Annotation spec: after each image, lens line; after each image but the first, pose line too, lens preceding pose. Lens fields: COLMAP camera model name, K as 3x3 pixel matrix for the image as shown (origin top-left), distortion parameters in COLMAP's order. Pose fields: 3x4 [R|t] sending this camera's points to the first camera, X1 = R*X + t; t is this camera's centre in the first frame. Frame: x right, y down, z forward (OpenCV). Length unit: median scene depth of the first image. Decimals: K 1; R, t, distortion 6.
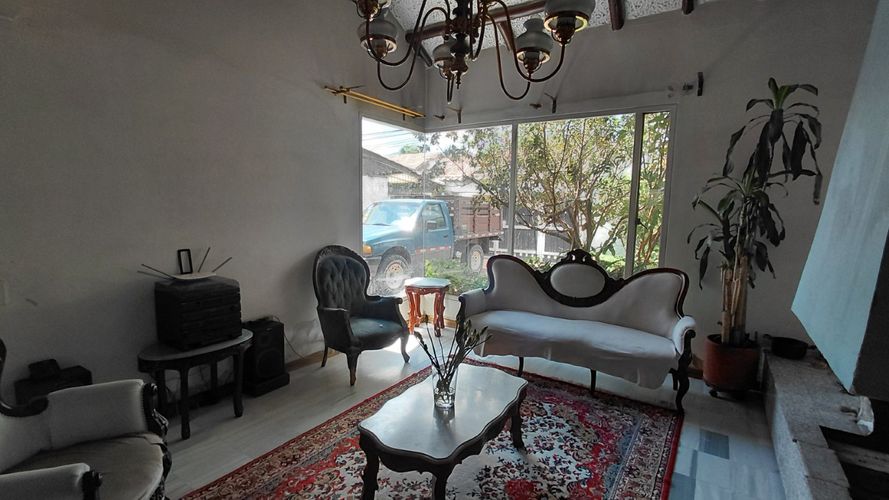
lens RADIAL K [[412.6, 0, 446.1], [0, 412.6, 256.5], [0, 0, 1]] dist [-0.003857, 0.001613]
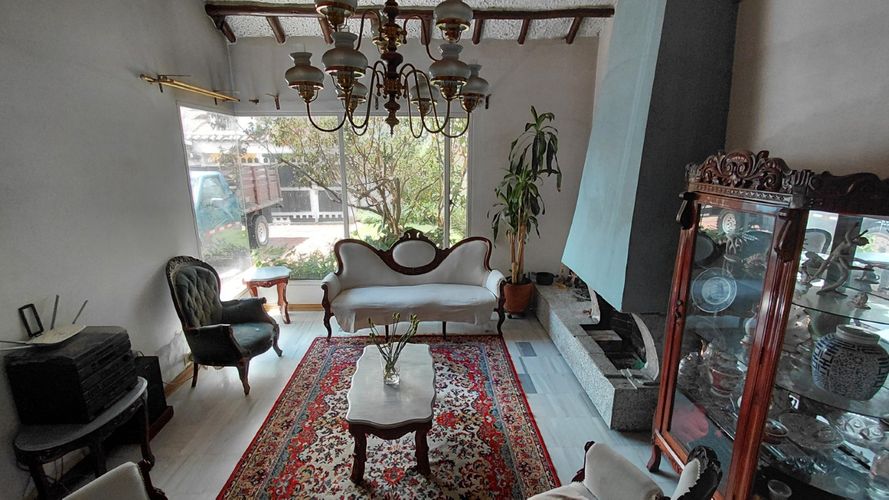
lens RADIAL K [[412.6, 0, 443.9], [0, 412.6, 254.5], [0, 0, 1]] dist [-0.003857, 0.001613]
pose [[0.816990, -0.156990, 0.554871, -0.350470], [0.085415, 0.984559, 0.152798, -0.142838], [-0.570292, -0.077440, 0.817784, -0.077545]]
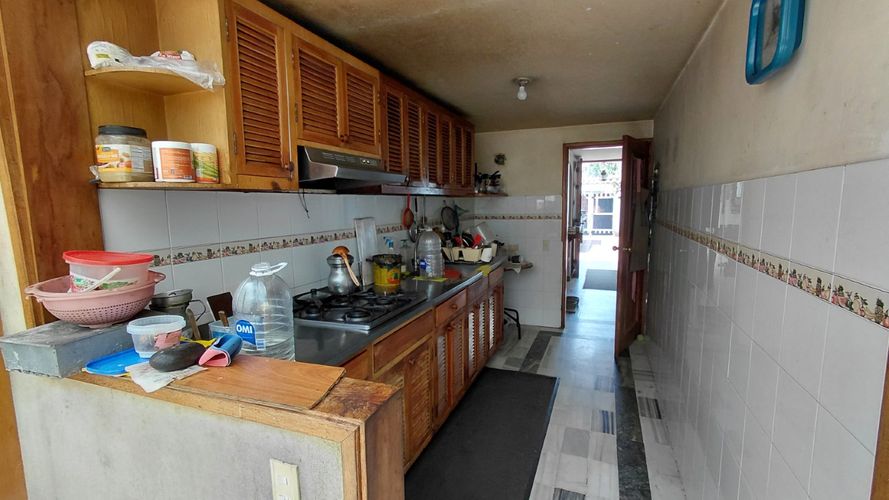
lens RADIAL K [[412.6, 0, 445.0], [0, 412.6, 255.3], [0, 0, 1]] dist [-0.003857, 0.001613]
pose [[0.975303, -0.055422, 0.213807, -2.443863], [0.052001, 0.998414, 0.021595, 0.098631], [-0.214665, -0.009944, 0.976637, -1.543086]]
